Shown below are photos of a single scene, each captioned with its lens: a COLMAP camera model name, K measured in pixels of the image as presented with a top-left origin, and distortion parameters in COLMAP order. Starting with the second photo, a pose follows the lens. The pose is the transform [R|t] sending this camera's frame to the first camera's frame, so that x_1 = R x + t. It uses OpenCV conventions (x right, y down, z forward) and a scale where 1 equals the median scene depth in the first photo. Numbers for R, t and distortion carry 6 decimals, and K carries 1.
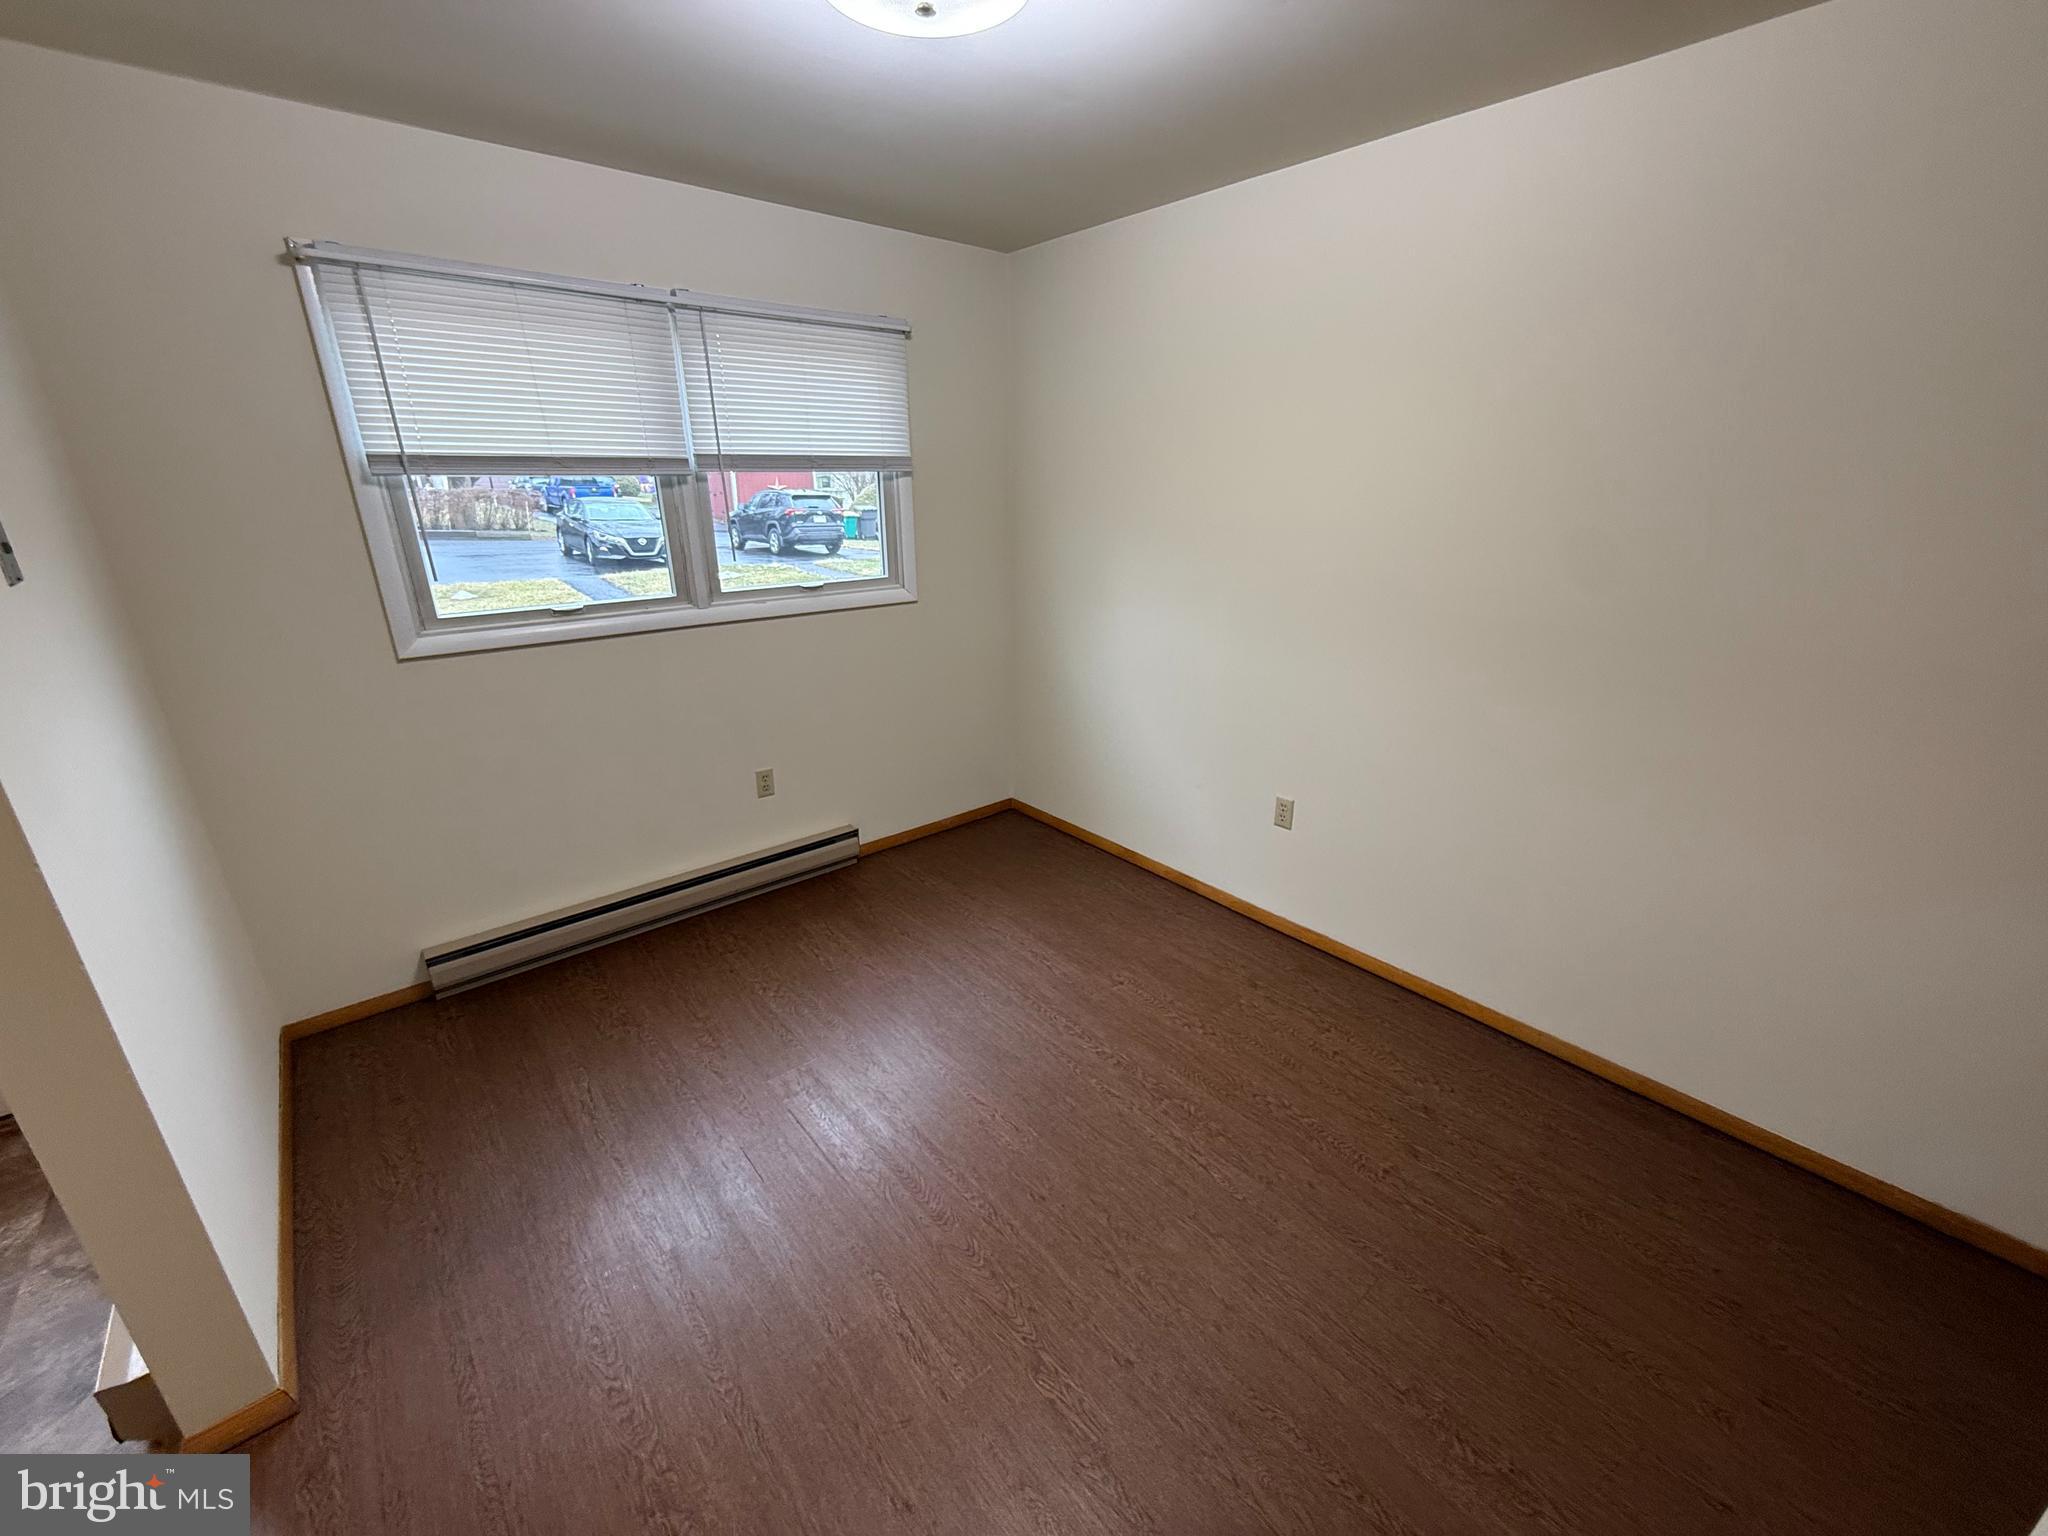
lens RADIAL K [[816.1, 0, 1029.6], [0, 816.1, 766.8], [0, 0, 1]] dist [0.000854, -0.000968]
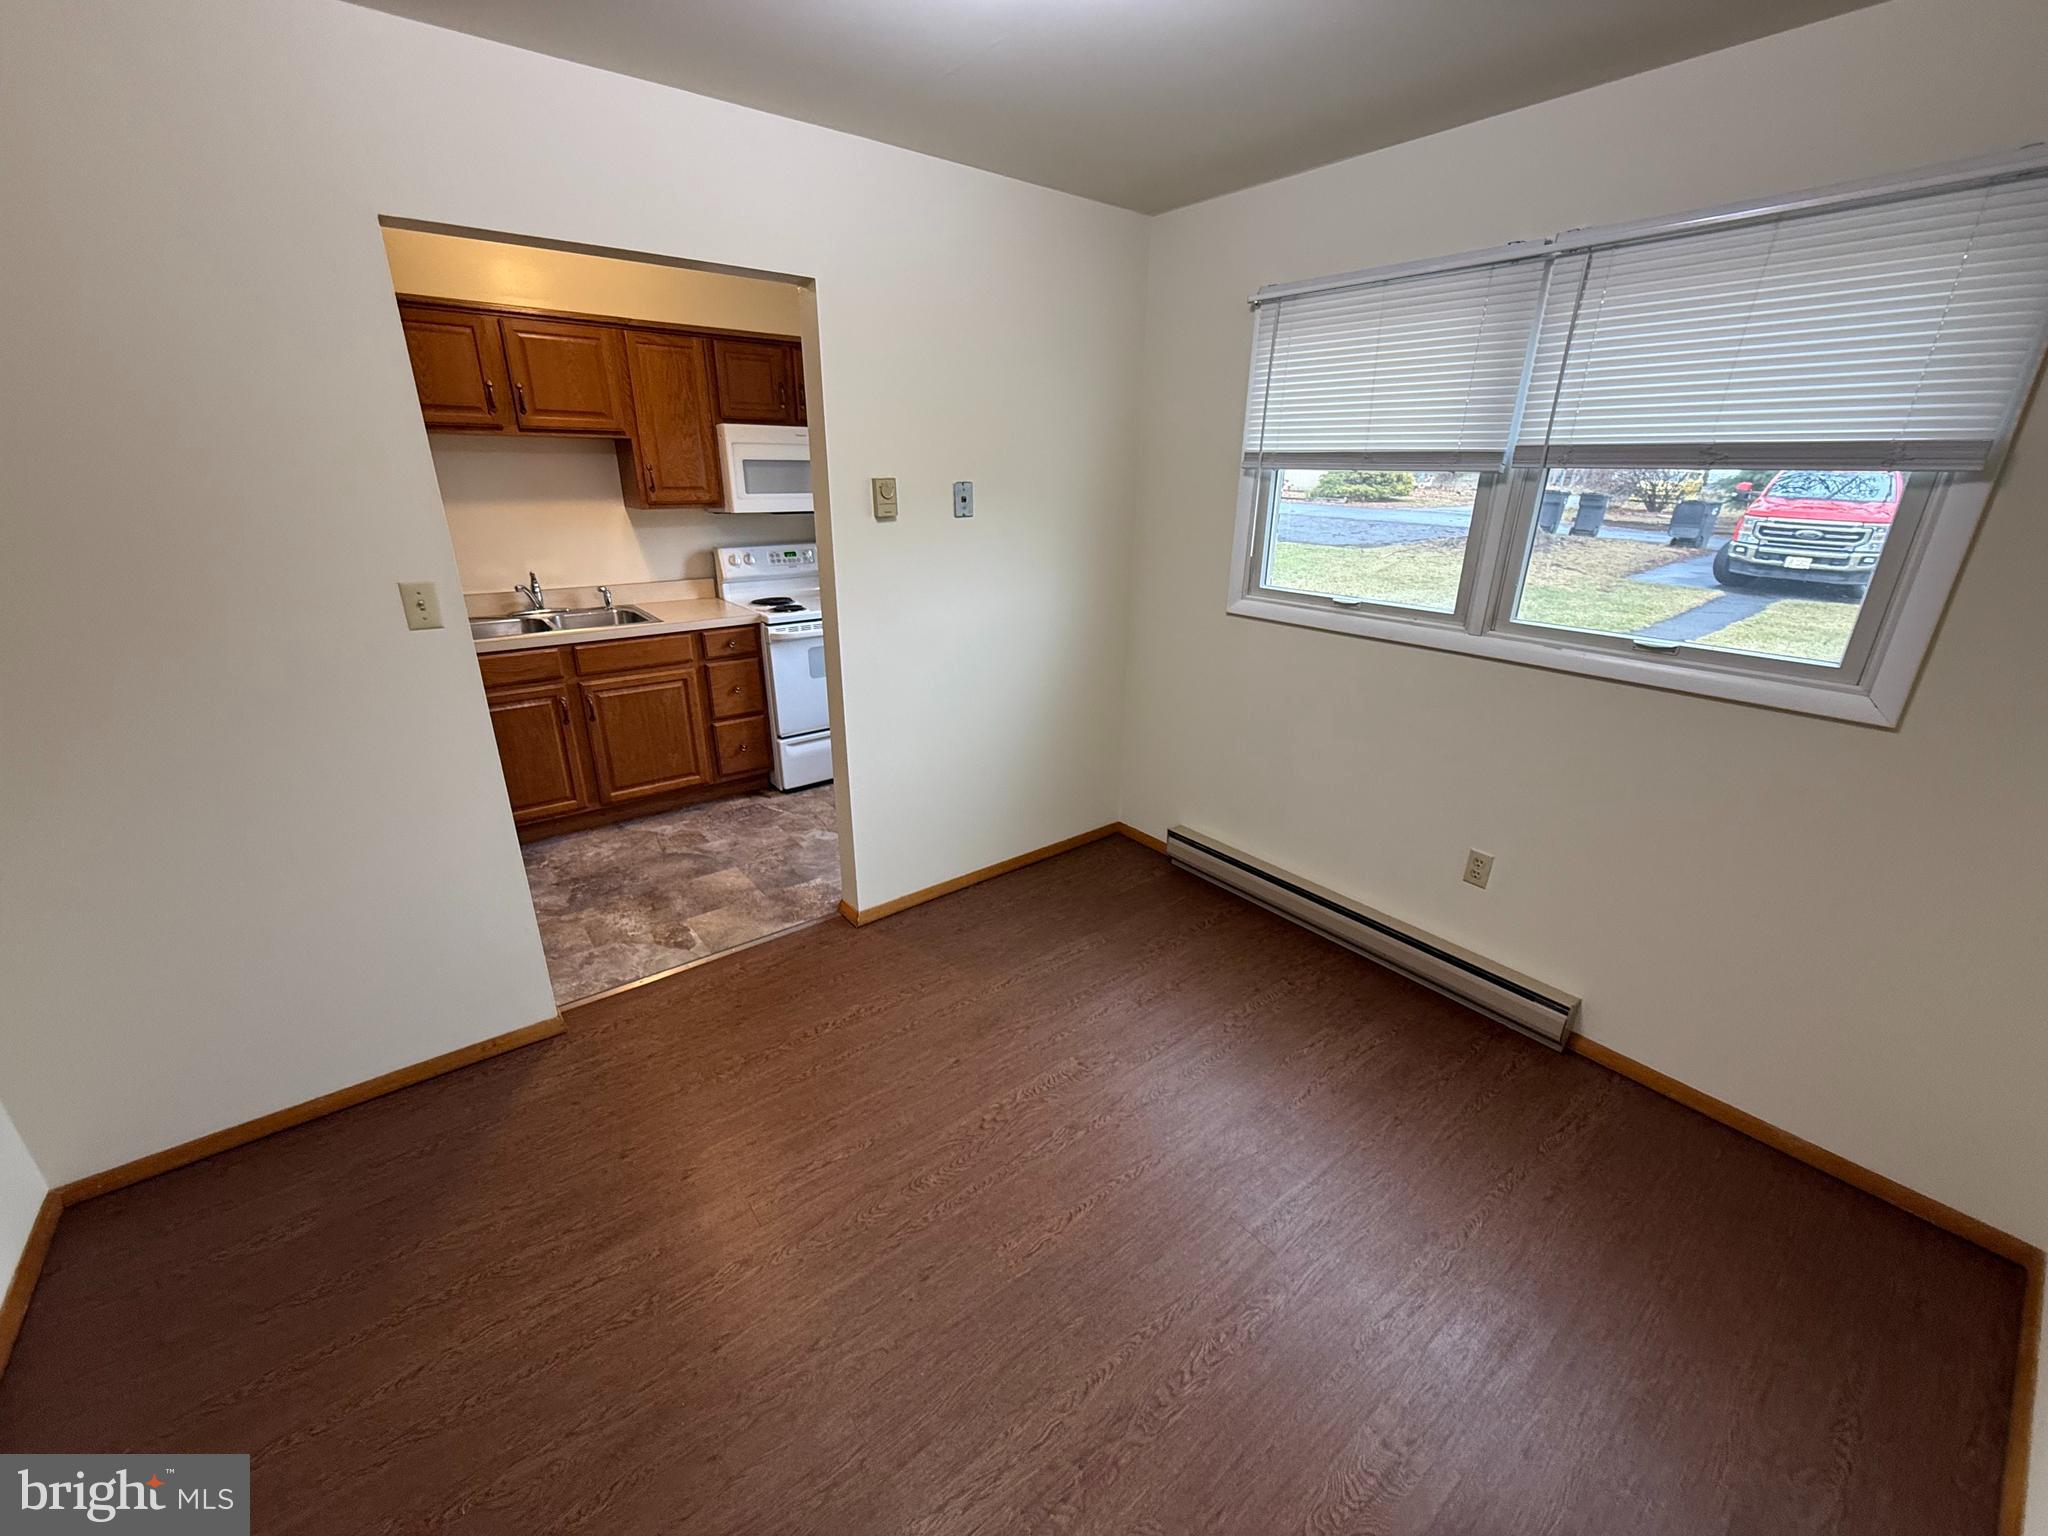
lens RADIAL K [[816.1, 0, 1029.8], [0, 816.1, 768.2], [0, 0, 1]] dist [0.000854, -0.000968]
pose [[-0.037308, 0.349235, -0.936292, 0.478024], [-0.346554, 0.874277, 0.339912, -0.223112], [0.937288, 0.337157, 0.088412, 0.614442]]
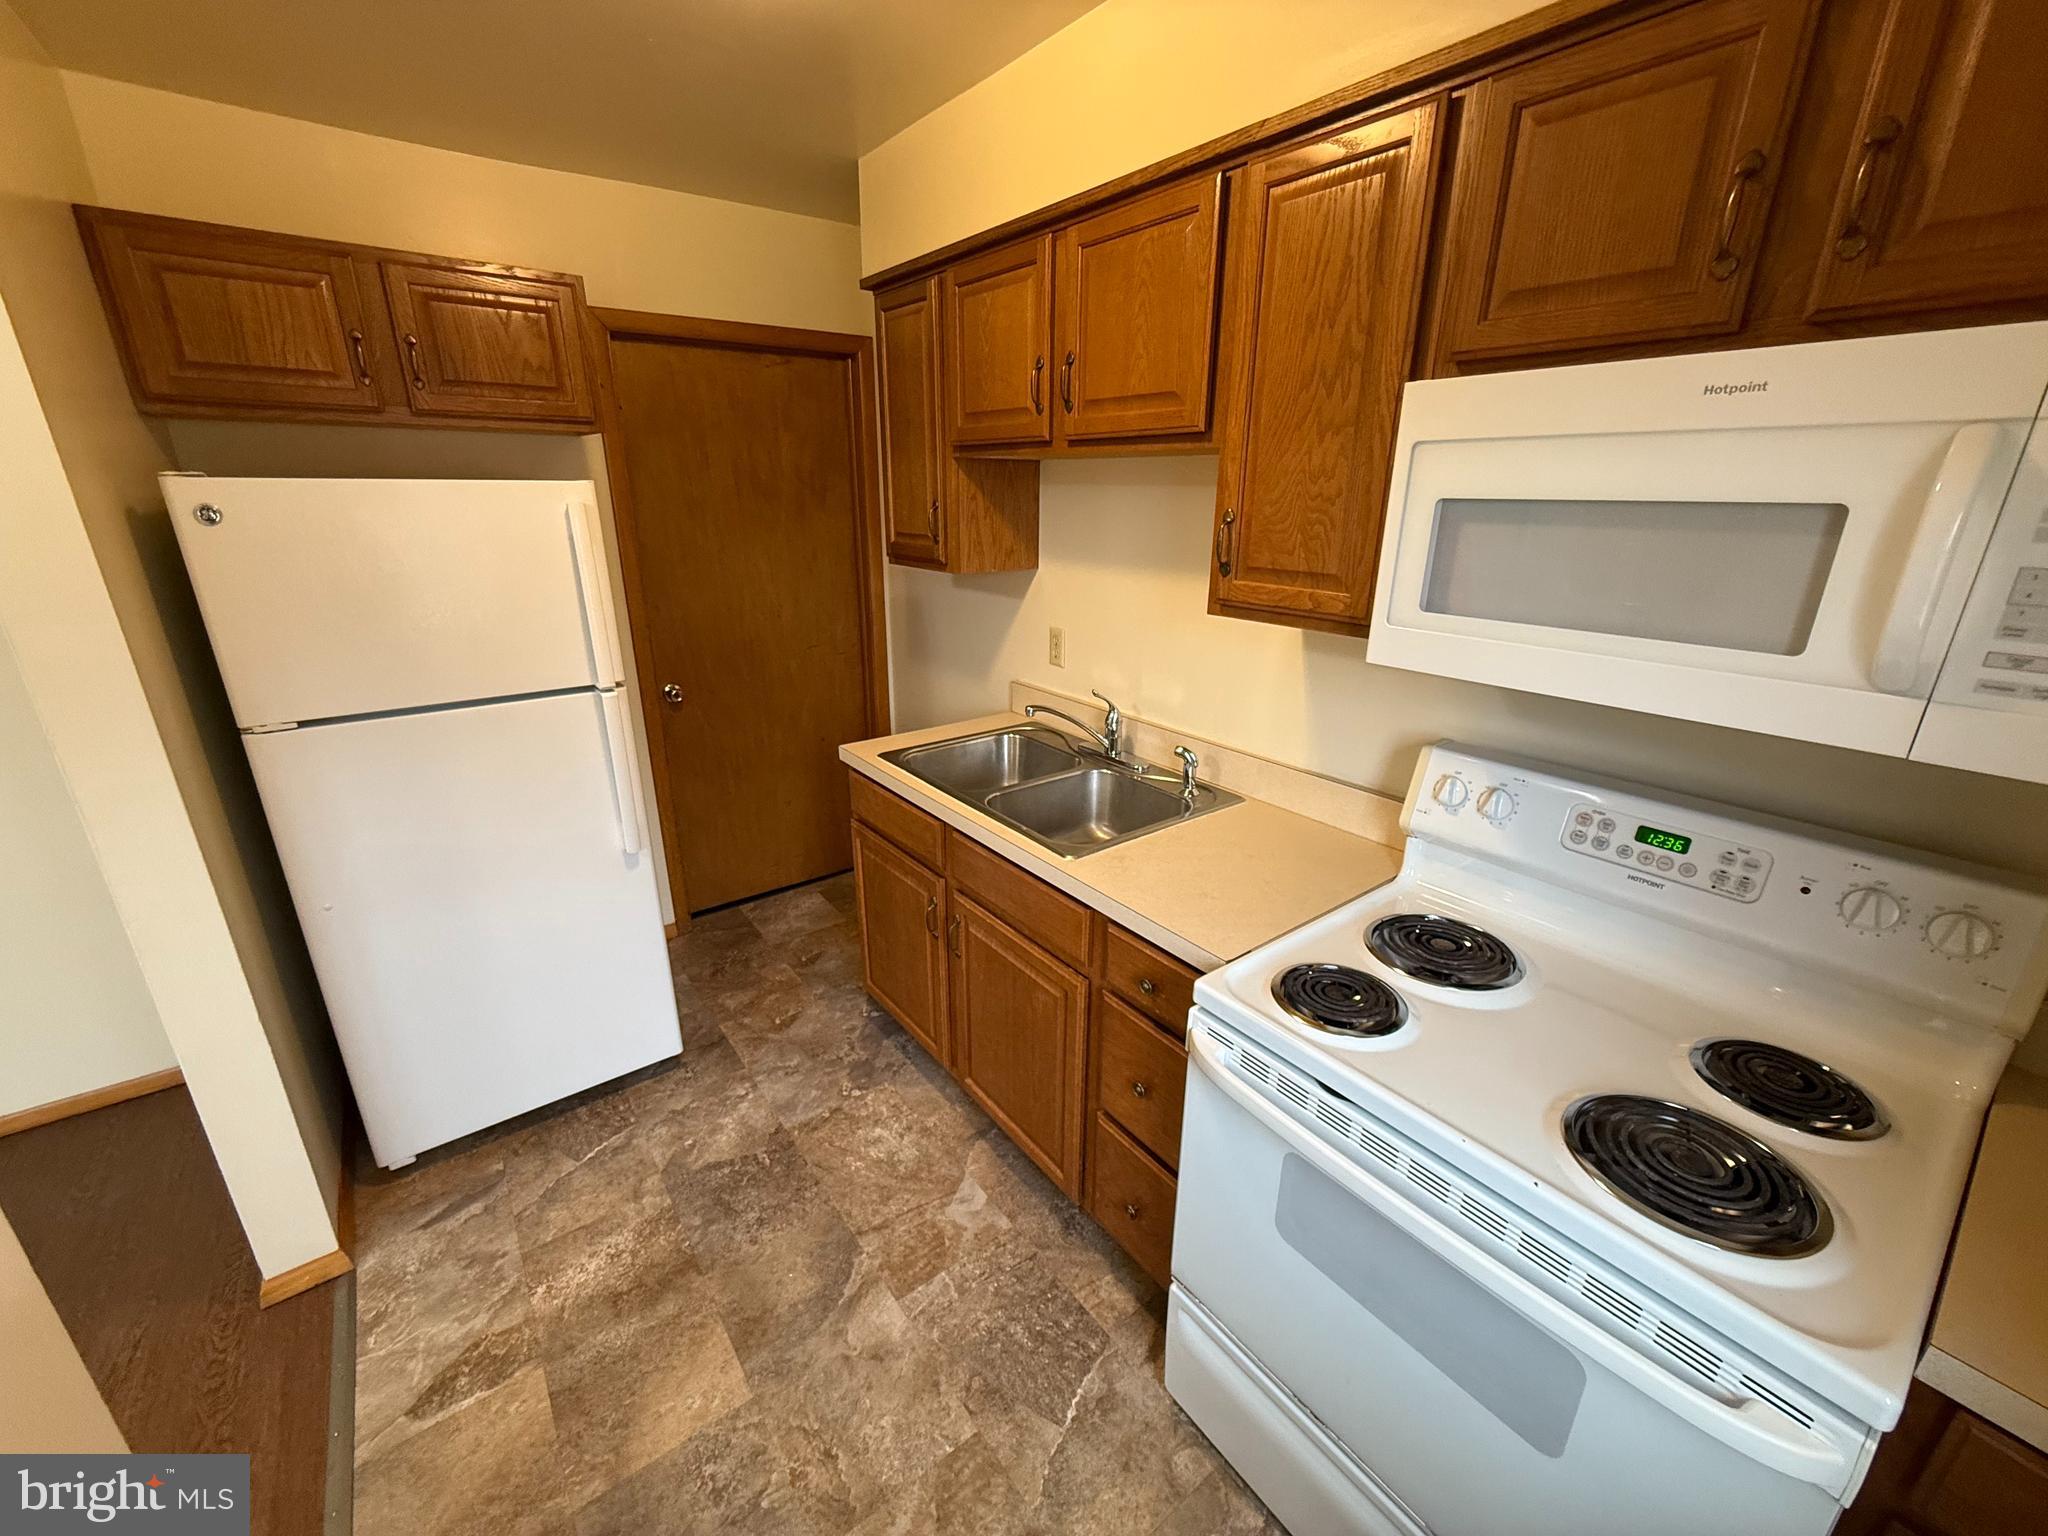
lens RADIAL K [[816.1, 0, 1027.1], [0, 816.1, 769.1], [0, 0, 1]] dist [0.000854, -0.000968]
pose [[-0.998243, -0.021965, 0.055032, 0.343545], [0.017296, 0.780290, 0.625178, -0.219918], [-0.056673, 0.625032, -0.778539, 0.603785]]
